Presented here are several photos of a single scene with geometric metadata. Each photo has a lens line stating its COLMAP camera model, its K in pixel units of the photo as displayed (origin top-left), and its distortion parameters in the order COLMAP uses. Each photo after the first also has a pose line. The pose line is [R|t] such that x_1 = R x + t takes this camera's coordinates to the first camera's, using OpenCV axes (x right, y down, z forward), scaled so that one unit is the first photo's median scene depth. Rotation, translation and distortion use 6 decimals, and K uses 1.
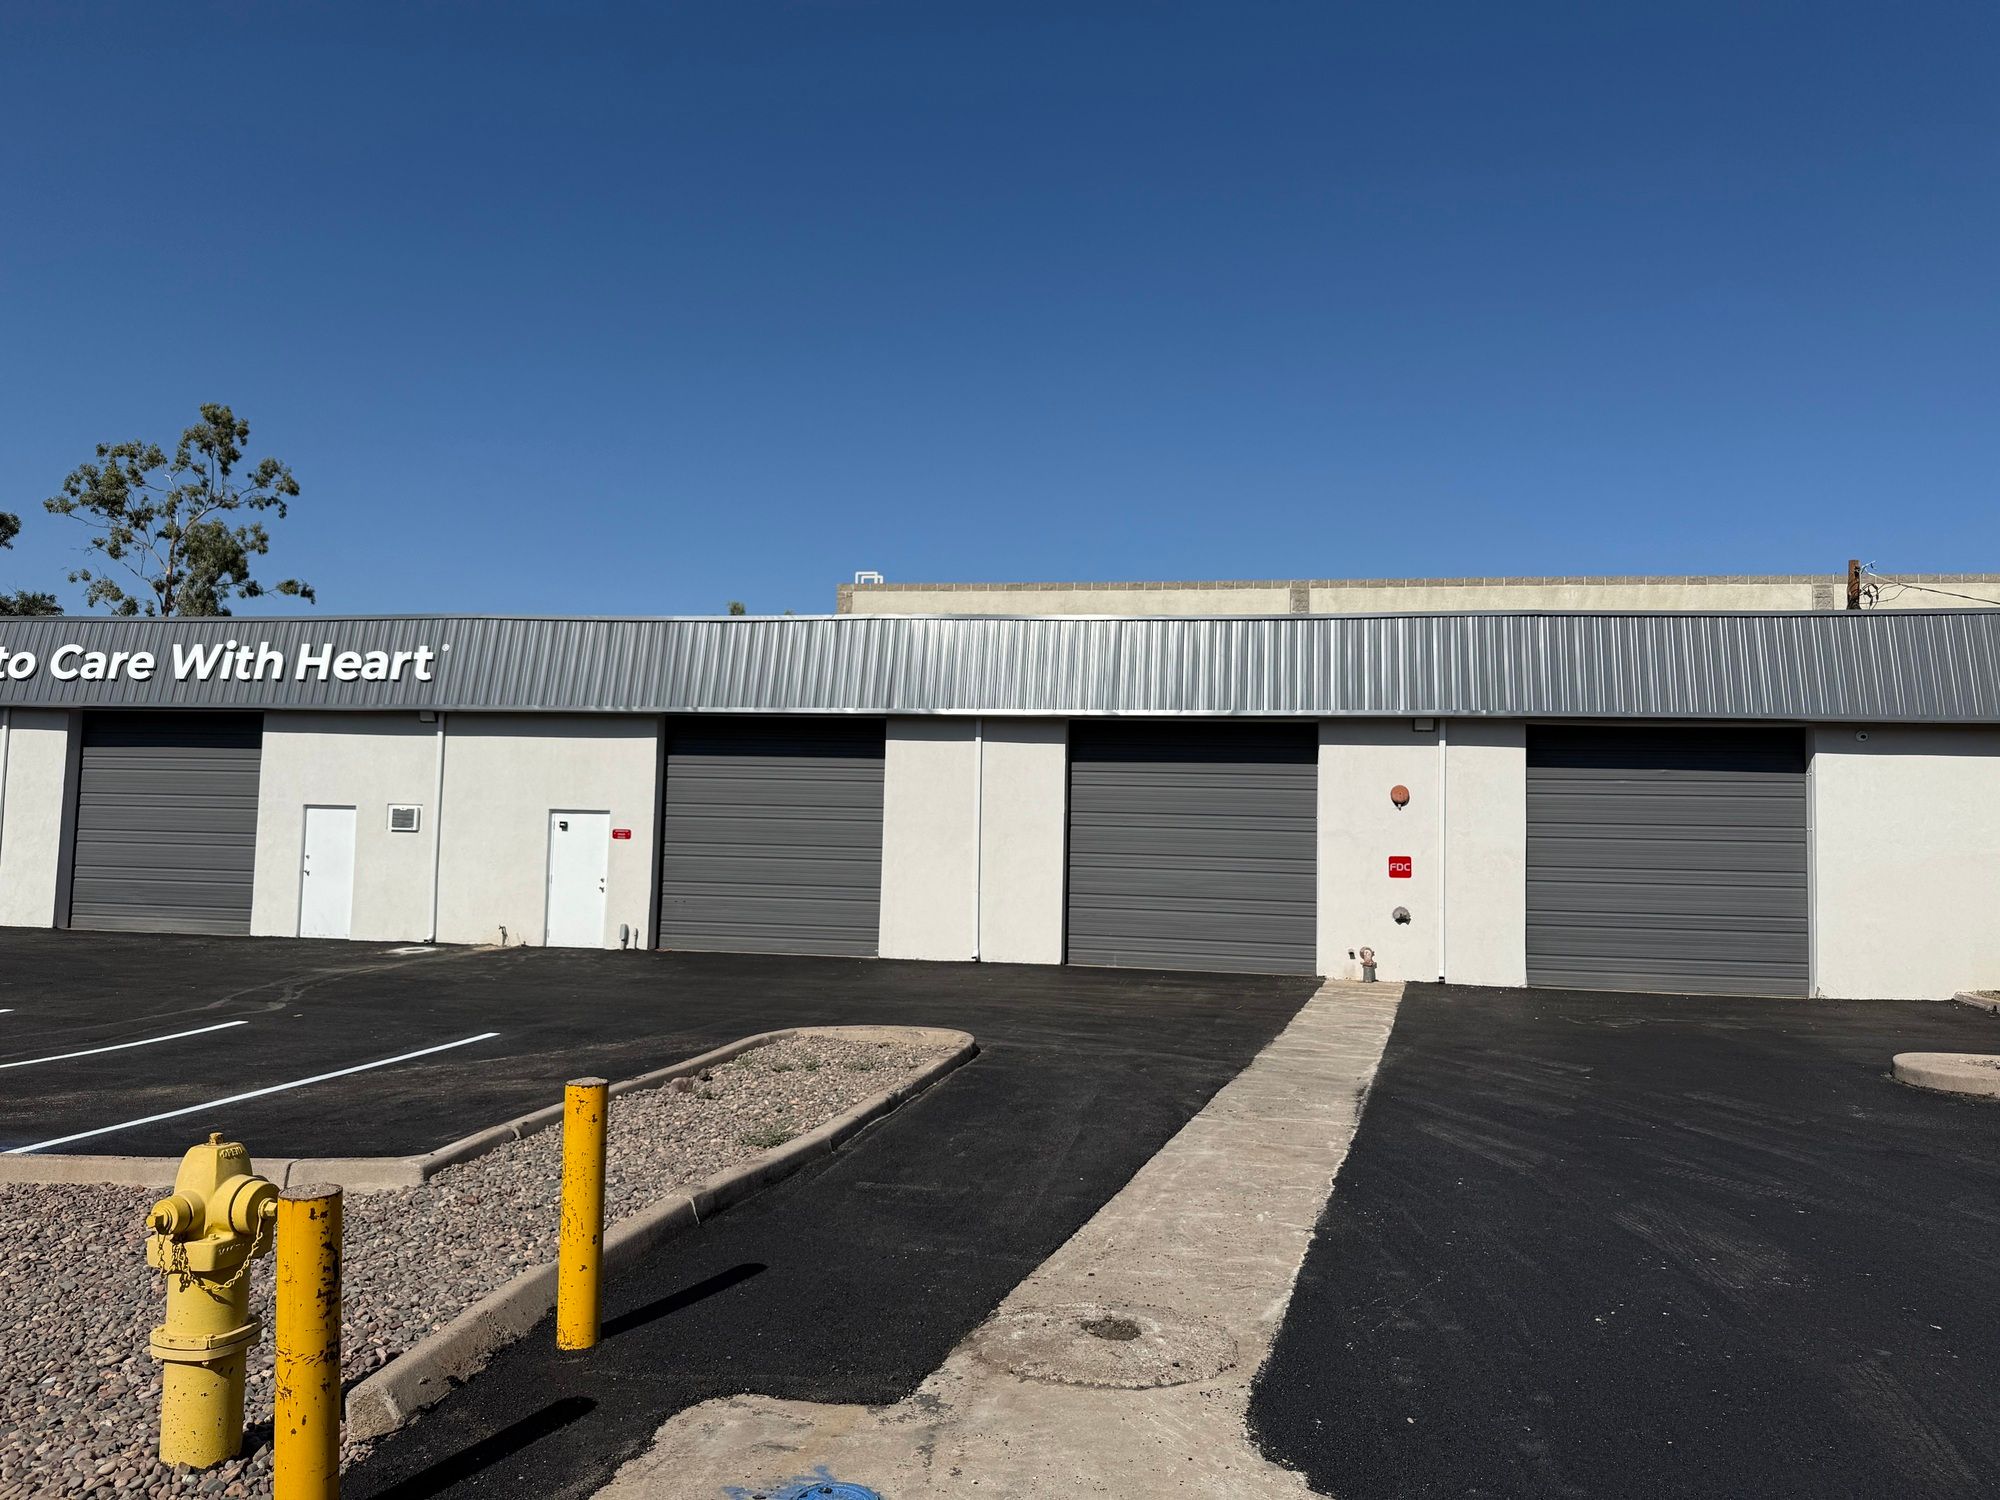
lens RADIAL K [[1406.3, 0, 1013.4], [0, 1406.3, 755.5], [0, 0, 1]] dist [0.066498, -0.097502]
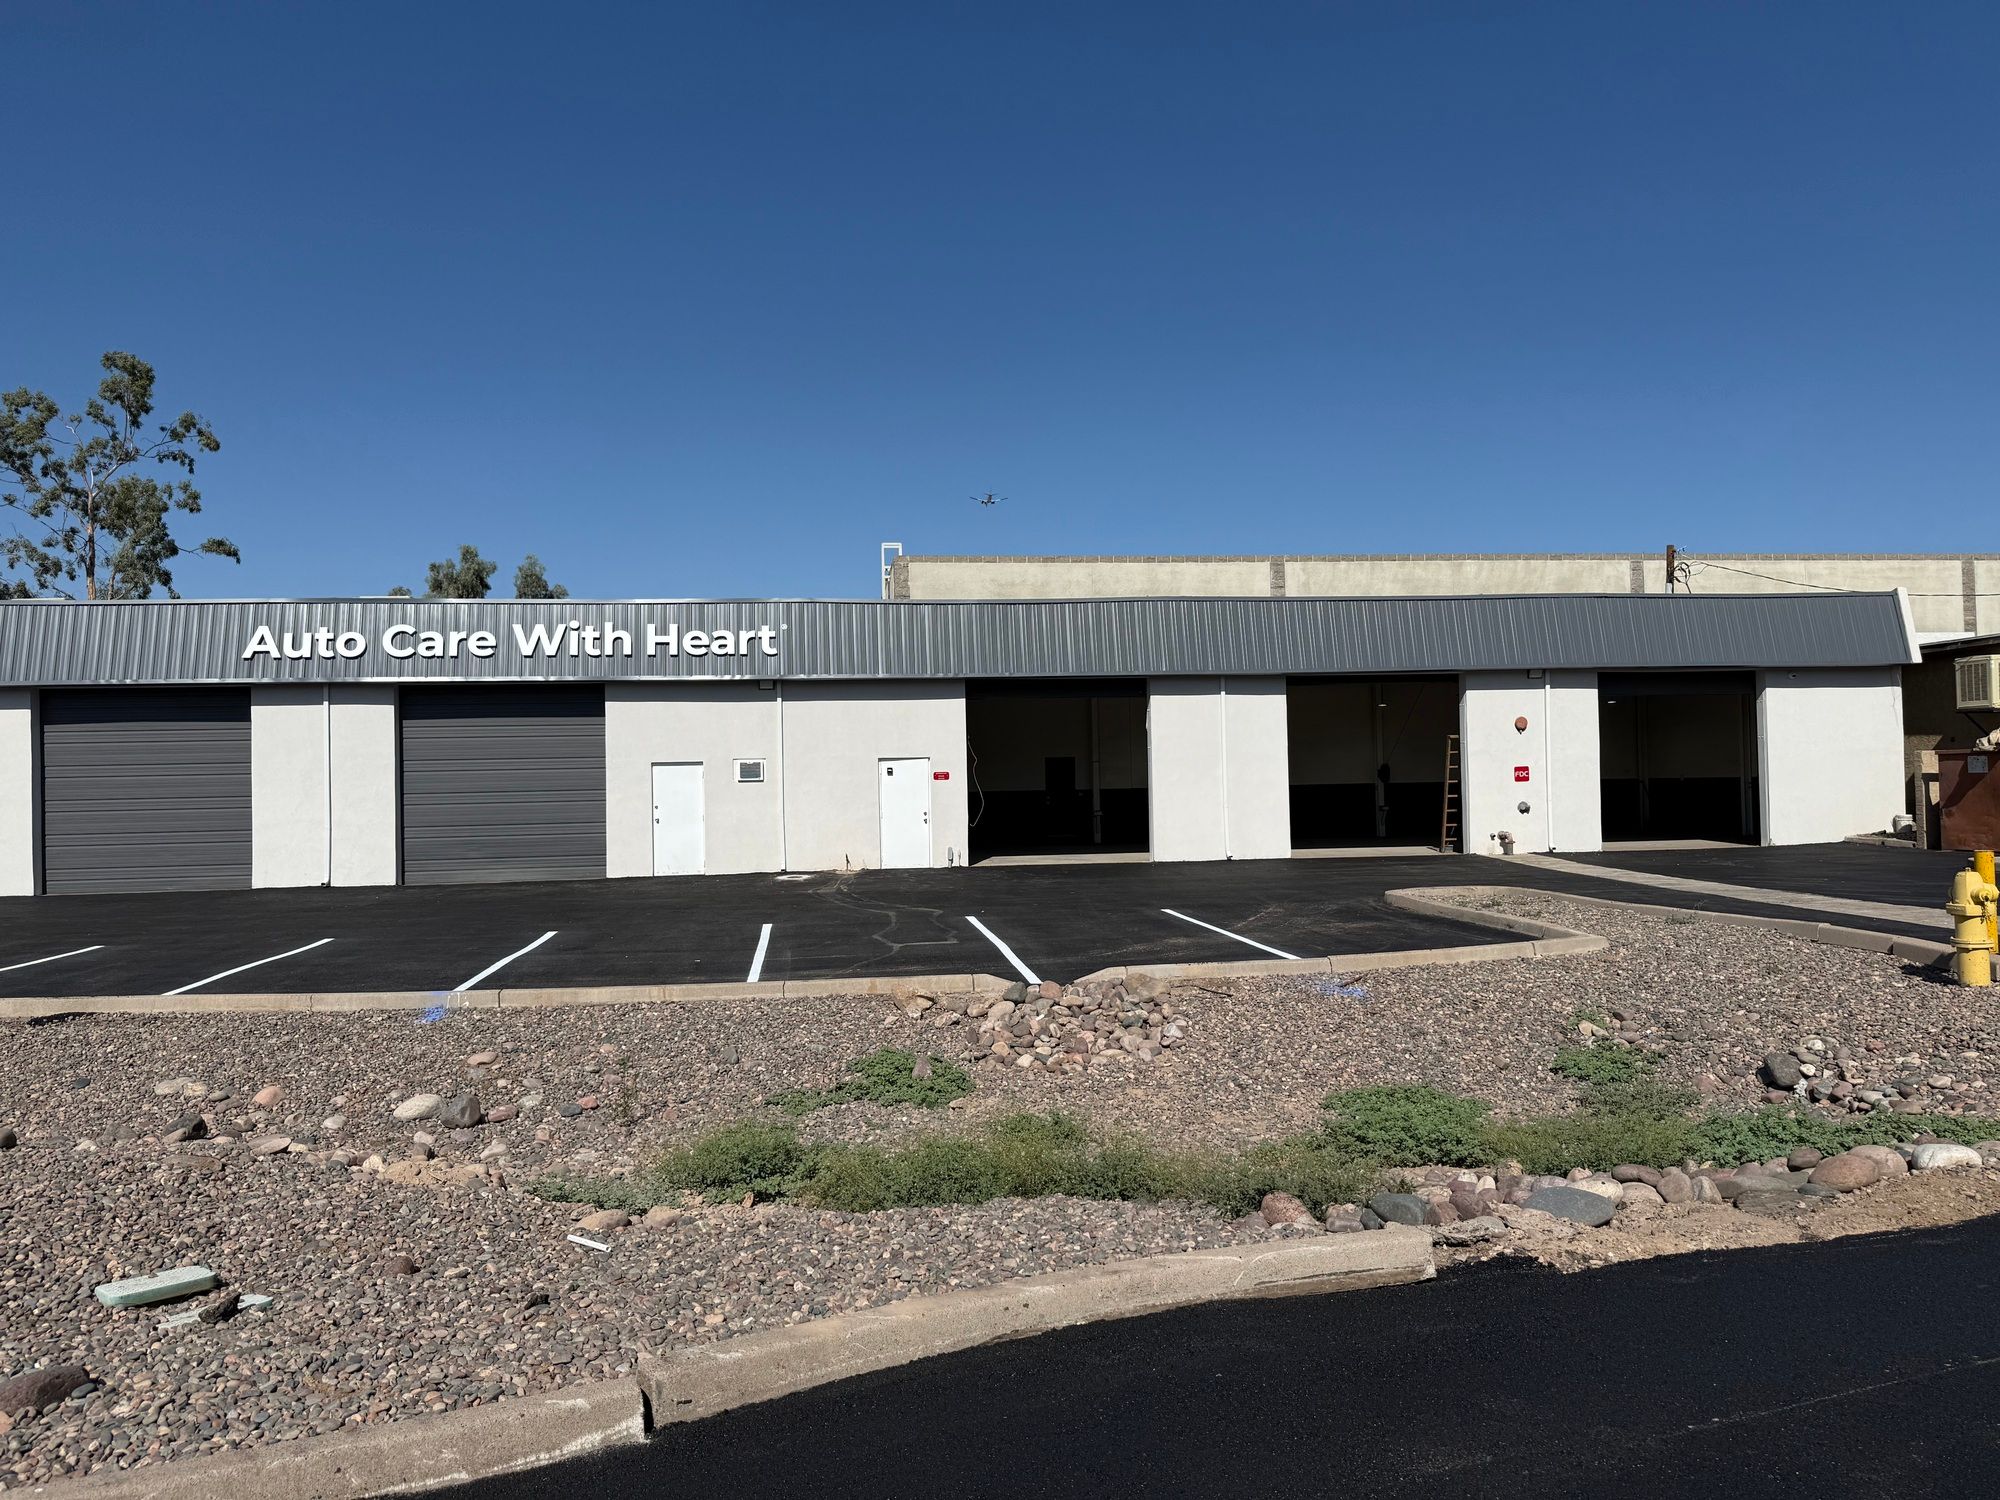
lens RADIAL K [[1406.3, 0, 1013.4], [0, 1406.3, 755.5], [0, 0, 1]] dist [0.066498, -0.097502]
pose [[0.952177, -0.039269, 0.303015, -0.603457], [0.025161, 0.998416, 0.050323, -0.023047], [-0.304511, -0.040292, 0.951656, -0.193102]]
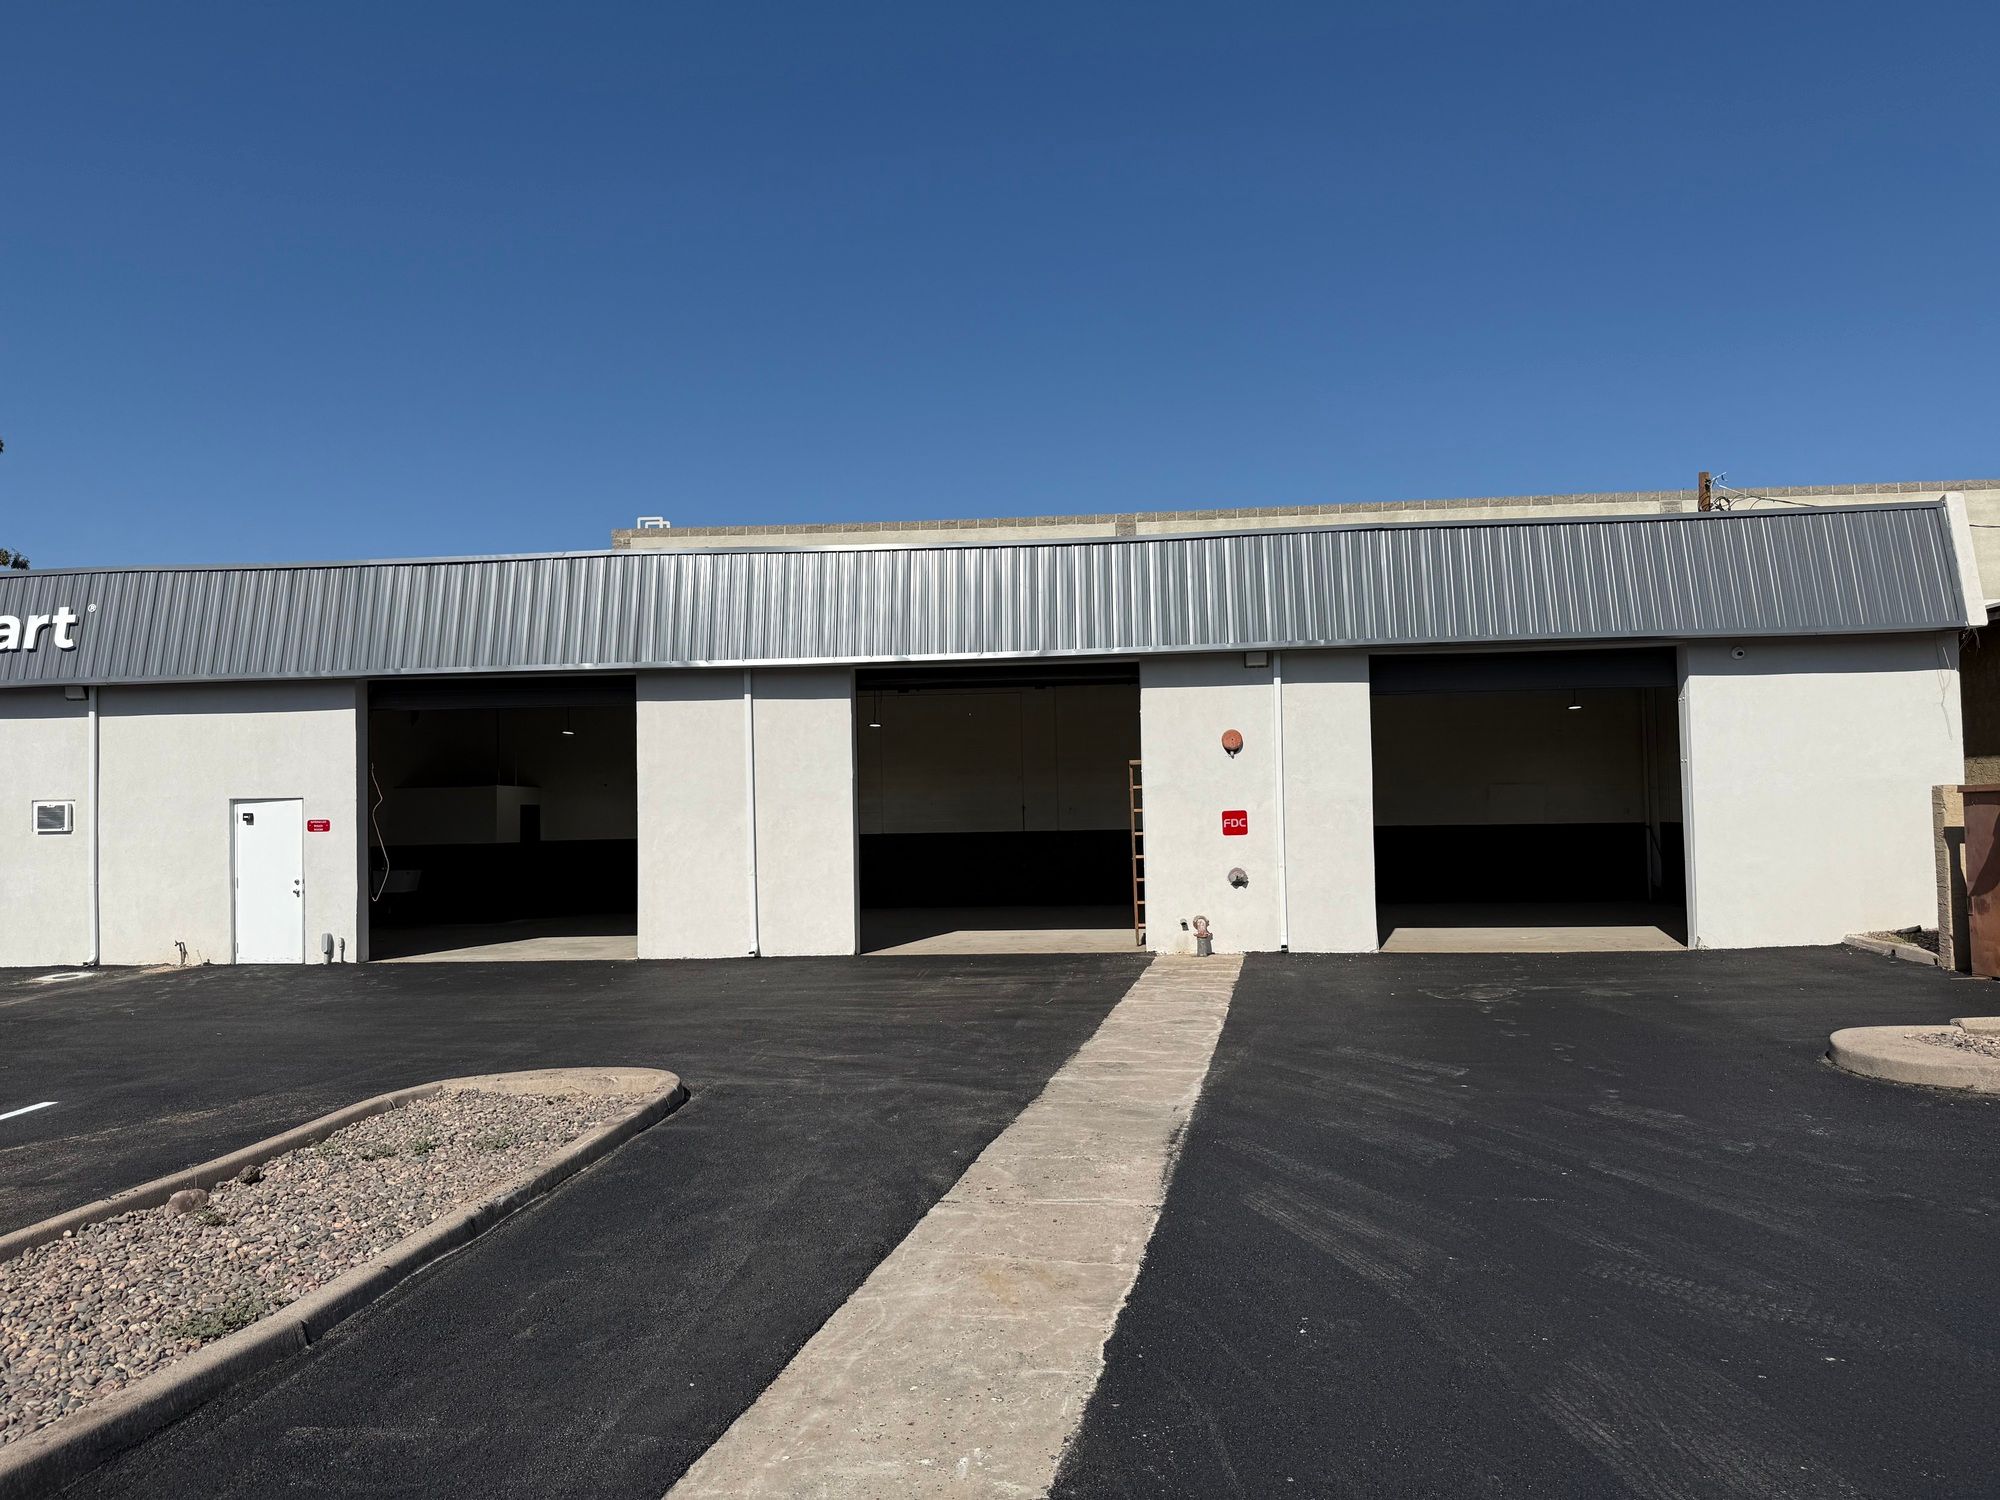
lens RADIAL K [[1402.7, 0, 999.5], [0, 1402.7, 758.3], [0, 0, 1]] dist [0.106025, -0.170438]
pose [[0.994925, -0.040816, 0.091965, 0.045940], [0.038258, 0.998835, 0.029402, 0.007136], [-0.093058, -0.025734, 0.995328, 0.134598]]
